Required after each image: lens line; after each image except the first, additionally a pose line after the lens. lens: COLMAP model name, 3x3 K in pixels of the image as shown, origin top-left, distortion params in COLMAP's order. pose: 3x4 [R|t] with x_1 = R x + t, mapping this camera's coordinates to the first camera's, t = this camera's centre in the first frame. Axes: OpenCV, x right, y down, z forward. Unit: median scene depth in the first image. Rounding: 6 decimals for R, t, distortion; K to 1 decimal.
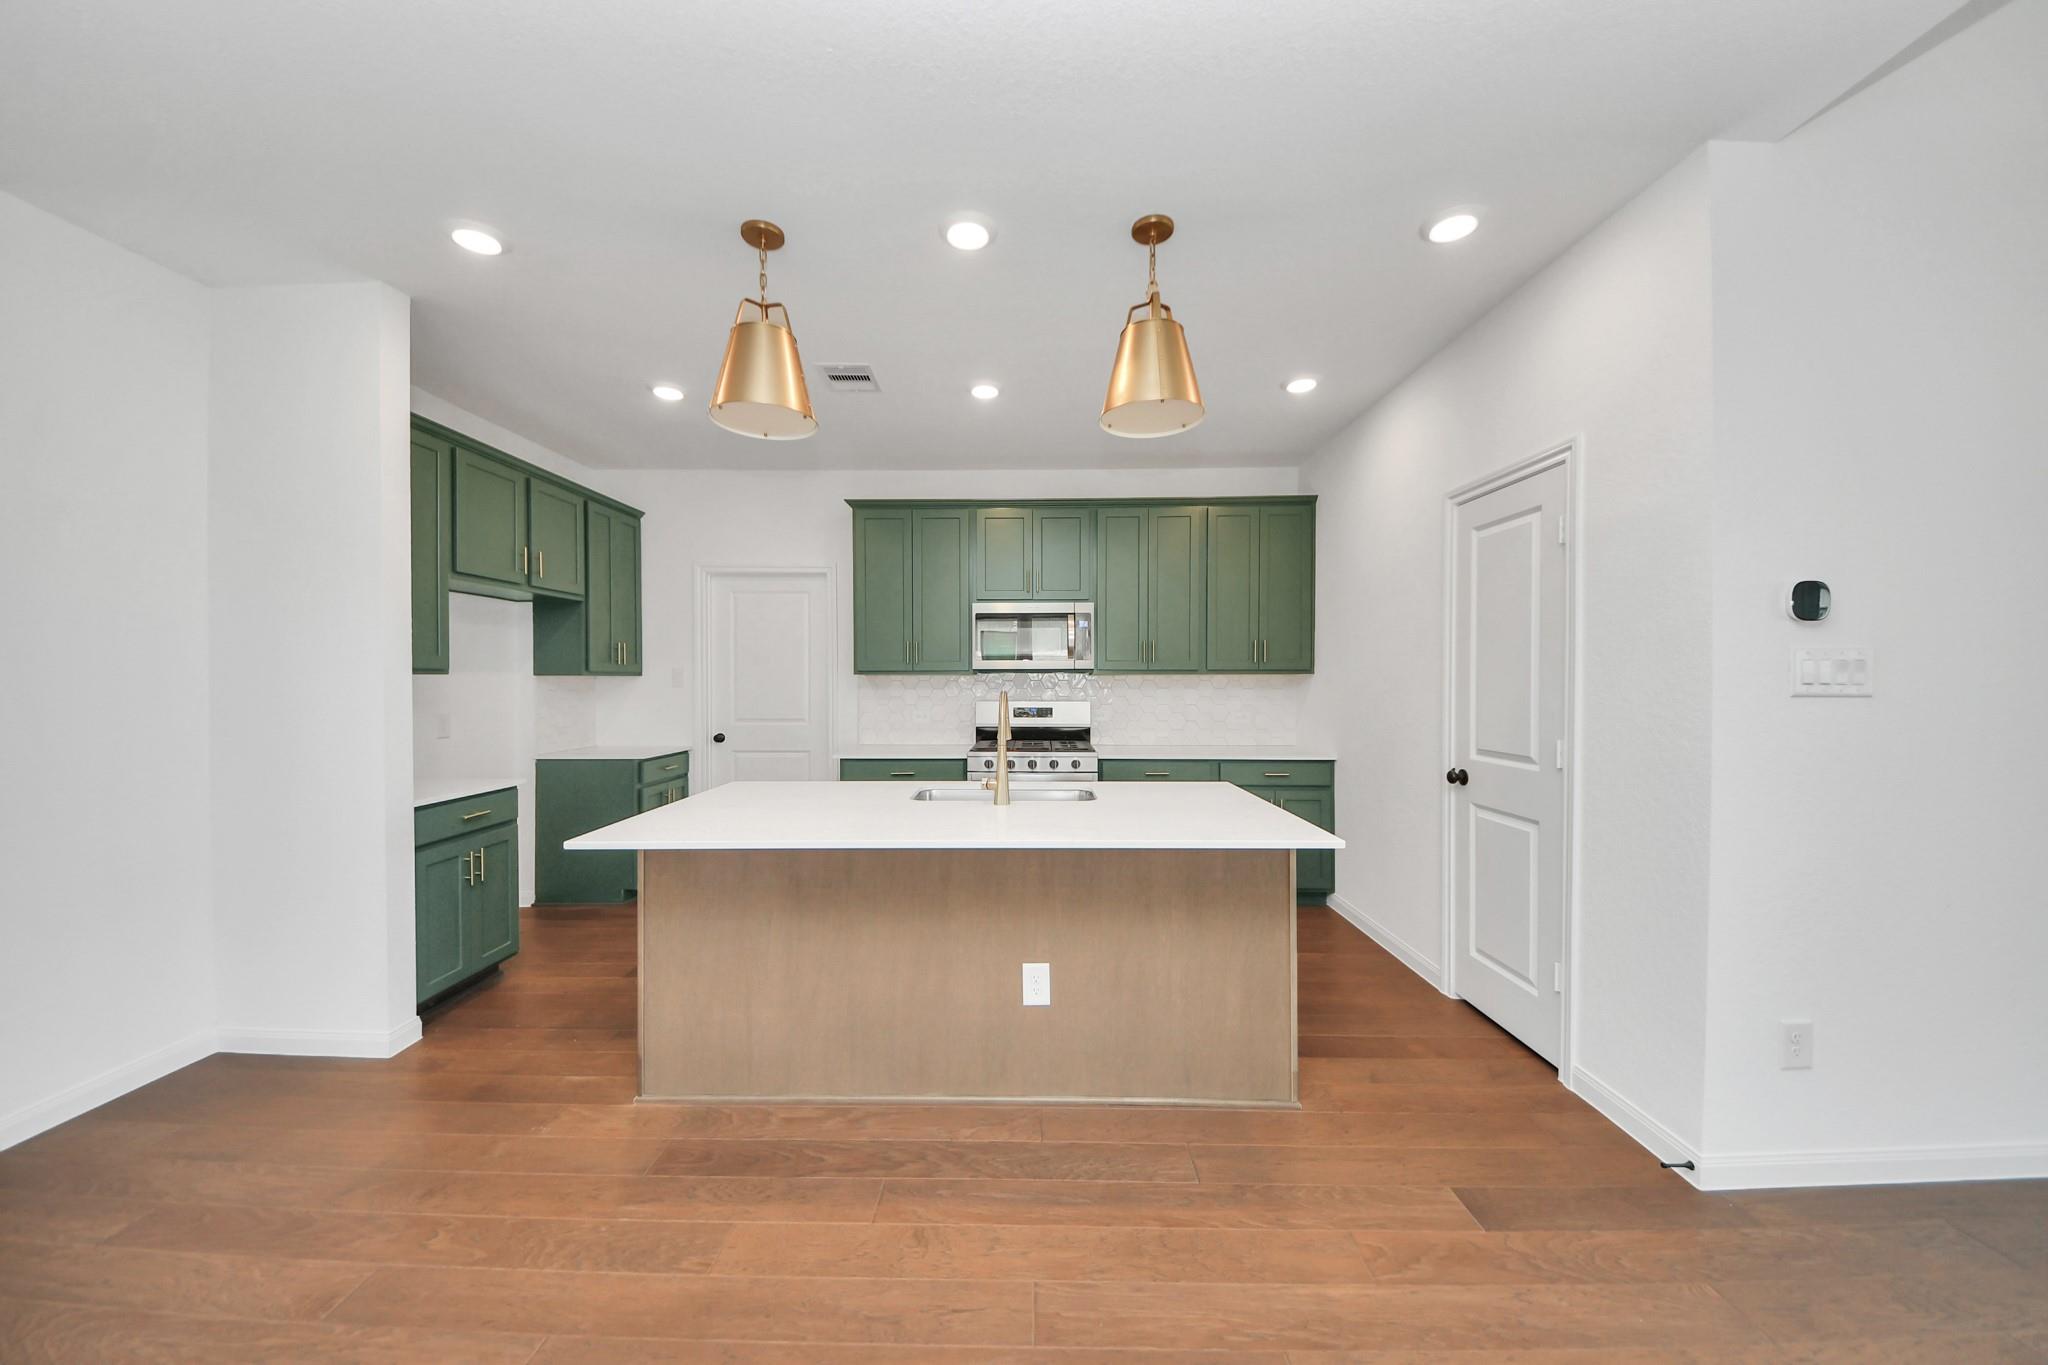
lens RADIAL K [[729.9, 0, 1018.7], [0, 729.9, 685.9], [0, 0, 1]] dist [0.026964, -0.017117]
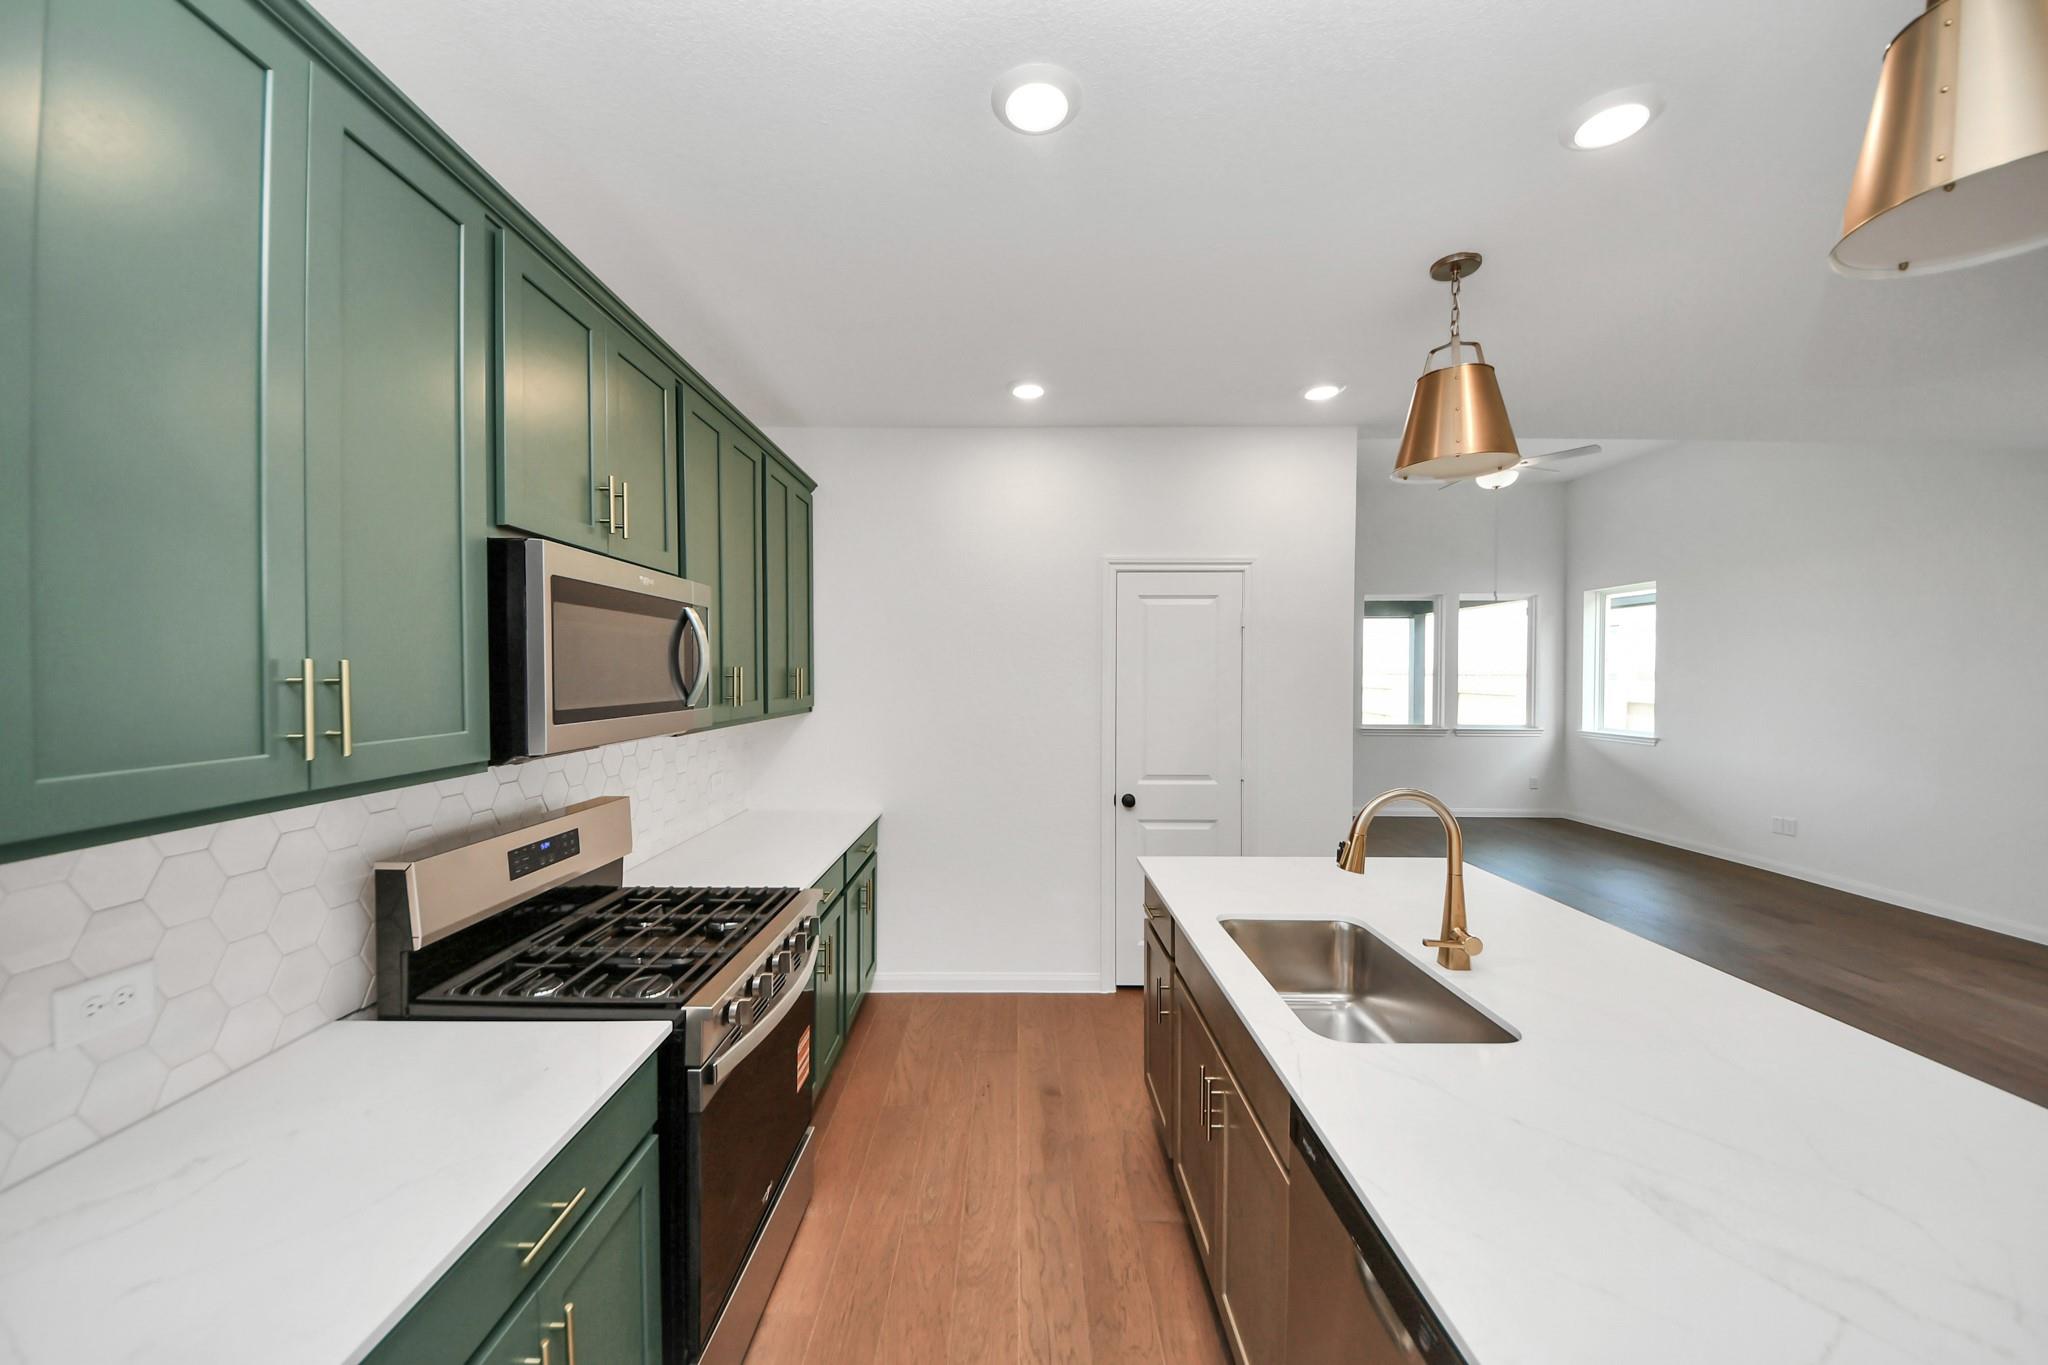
lens RADIAL K [[729.9, 0, 1018.7], [0, 729.9, 685.9], [0, 0, 1]] dist [0.026964, -0.017117]
pose [[-0.024896, -0.017920, 0.999529, -0.633309], [0.008285, 0.999801, 0.018131, -0.094742], [-0.999656, 0.008733, -0.024742, 1.327070]]
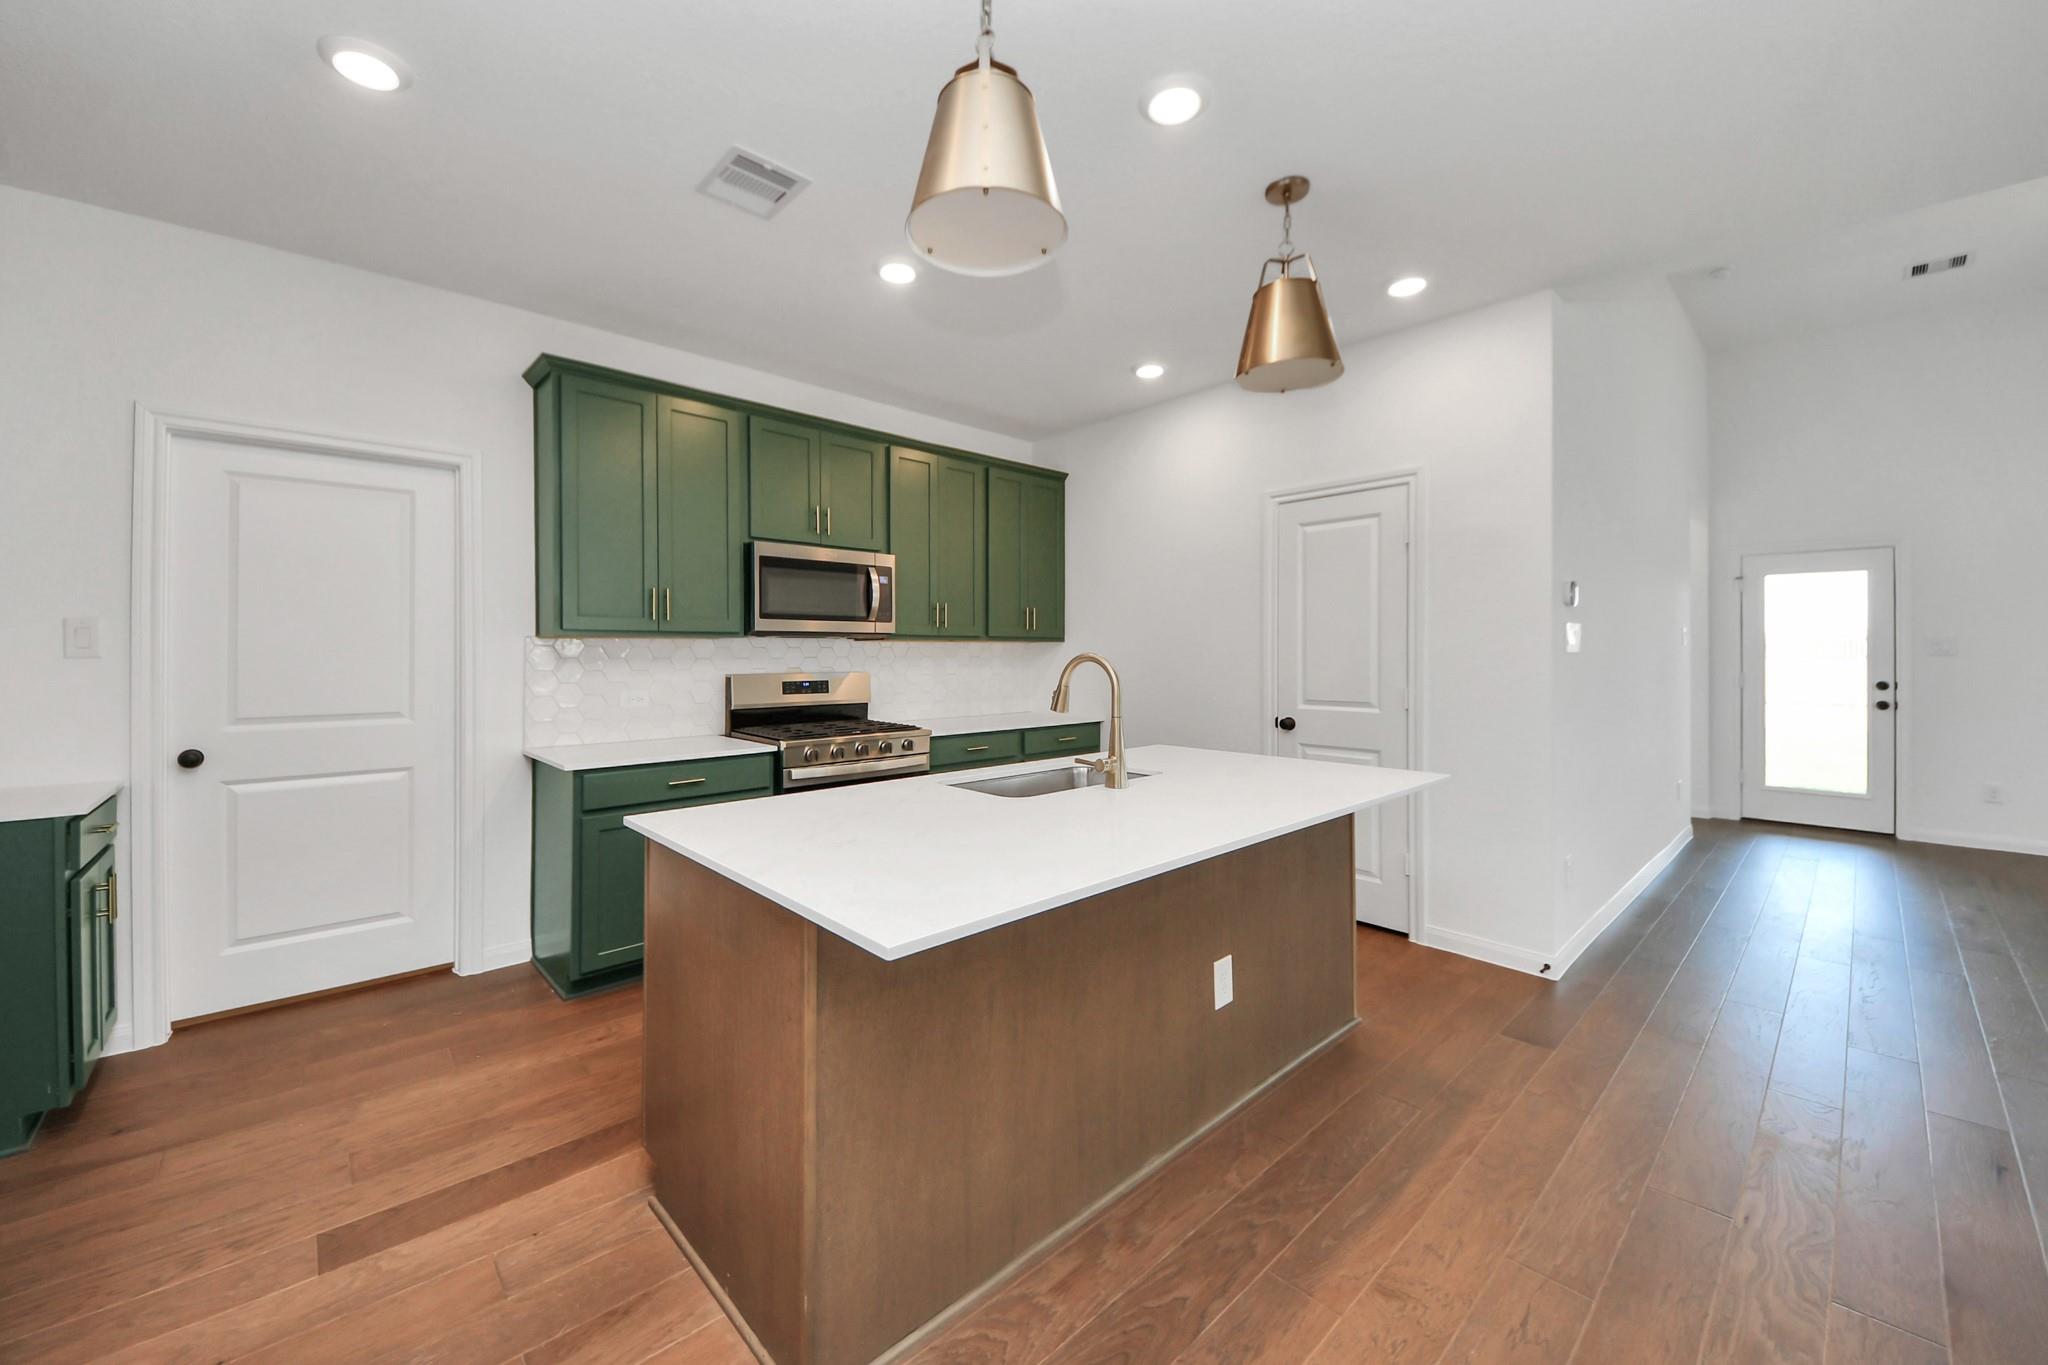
lens RADIAL K [[769.9, 0, 1023.7], [0, 769.9, 645.8], [0, 0, 1]] dist [0.000085, 0.000146]
pose [[0.722298, 0.007678, 0.691539, -0.667219], [0.007579, 0.999790, -0.019017, 0.015729], [-0.691540, 0.018977, 0.722089, 0.411697]]
